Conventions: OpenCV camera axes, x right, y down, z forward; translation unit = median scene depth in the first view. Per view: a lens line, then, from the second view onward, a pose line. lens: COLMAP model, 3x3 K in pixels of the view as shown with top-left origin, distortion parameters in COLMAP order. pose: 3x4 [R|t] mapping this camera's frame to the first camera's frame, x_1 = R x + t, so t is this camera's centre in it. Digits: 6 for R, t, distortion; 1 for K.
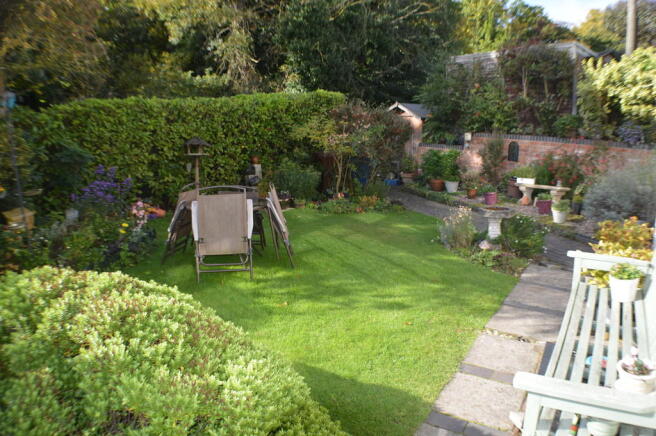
lens RADIAL K [[442.2, 0, 328.0], [0, 442.2, 218.0], [0, 0, 1]] dist [-0.210995, 0.056243]
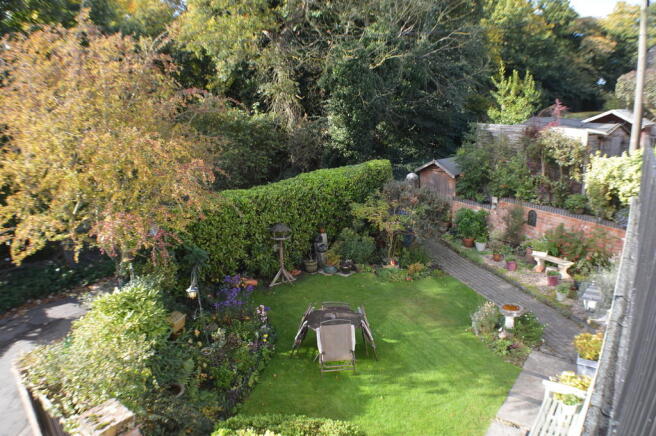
lens RADIAL K [[442.2, 0, 328.0], [0, 442.2, 218.0], [0, 0, 1]] dist [-0.210995, 0.056243]
pose [[0.998240, -0.009741, -0.058504, -0.081180], [0.011984, 0.999202, 0.038100, -0.230313], [0.058086, -0.038734, 0.997560, -0.260300]]
